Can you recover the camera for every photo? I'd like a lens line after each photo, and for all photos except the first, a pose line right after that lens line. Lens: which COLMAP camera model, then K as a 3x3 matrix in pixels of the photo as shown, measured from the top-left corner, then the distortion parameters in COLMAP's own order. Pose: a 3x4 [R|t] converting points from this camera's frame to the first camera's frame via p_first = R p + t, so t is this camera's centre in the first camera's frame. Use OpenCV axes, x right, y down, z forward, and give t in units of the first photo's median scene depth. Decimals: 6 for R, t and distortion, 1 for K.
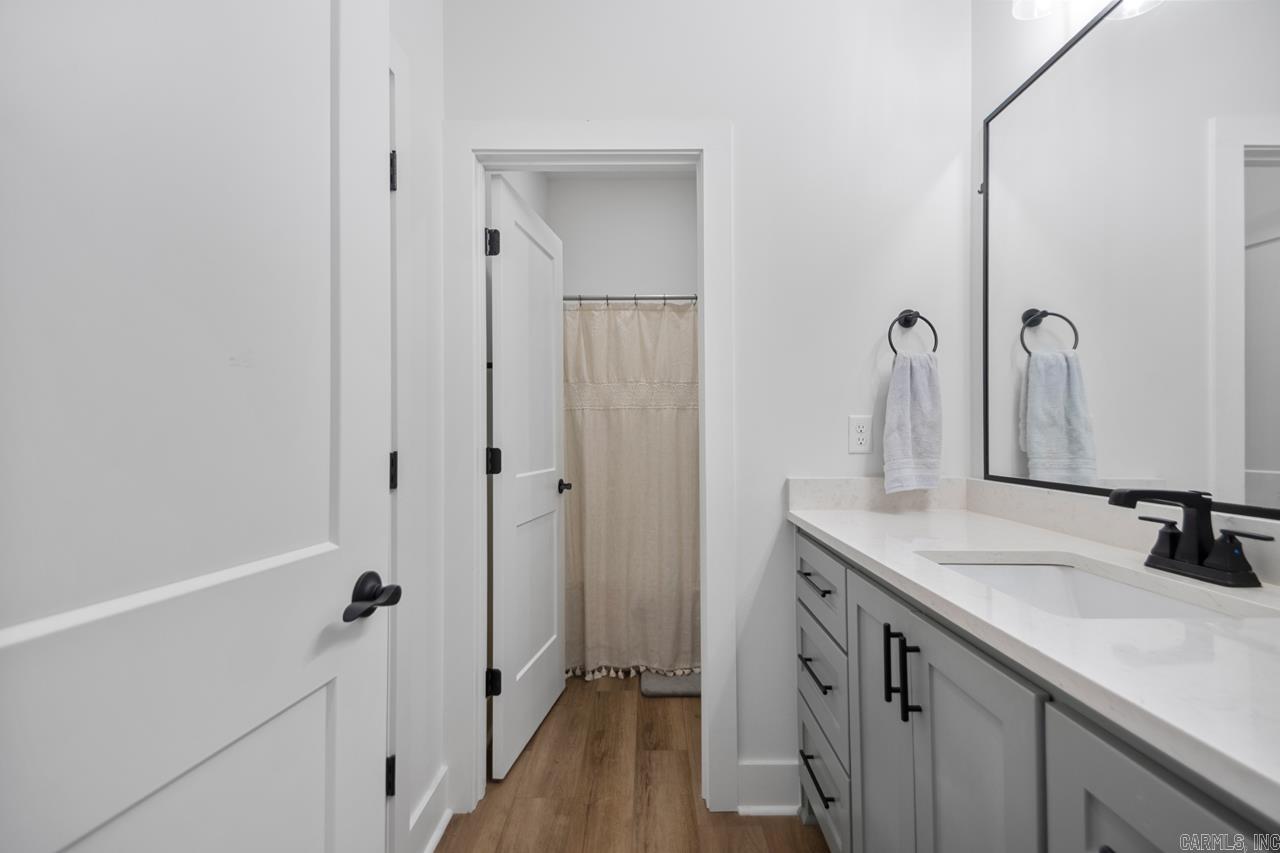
lens RADIAL K [[597.1, 0, 684.6], [0, 597.1, 414.4], [0, 0, 1]] dist [0.016317, -0.007224]
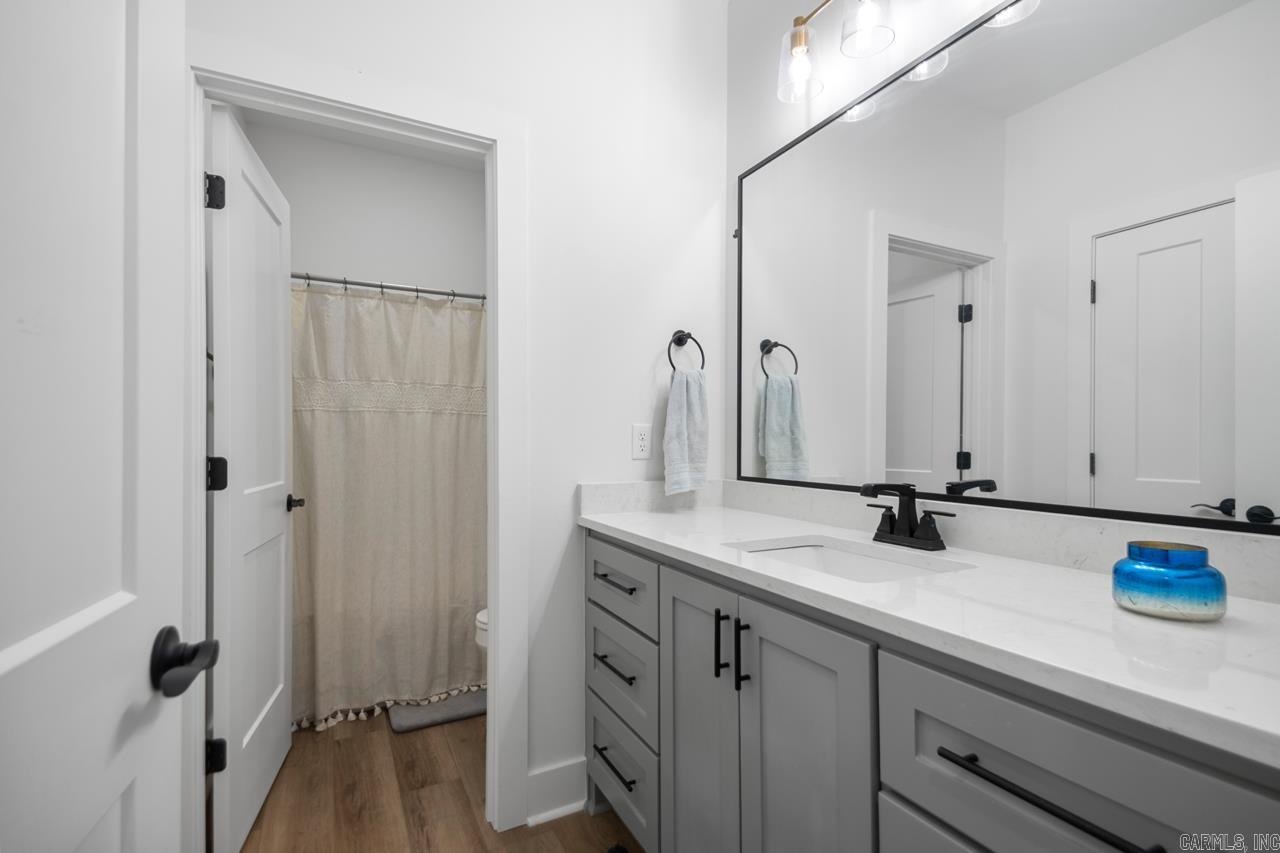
lens RADIAL K [[597.1, 0, 647.4], [0, 597.1, 426.9], [0, 0, 1]] dist [0.016317, -0.007224]
pose [[0.878614, 0.016374, 0.477252, -0.212127], [-0.020942, 0.999772, 0.004252, 0.001725], [-0.477073, -0.013731, 0.878756, 0.046986]]
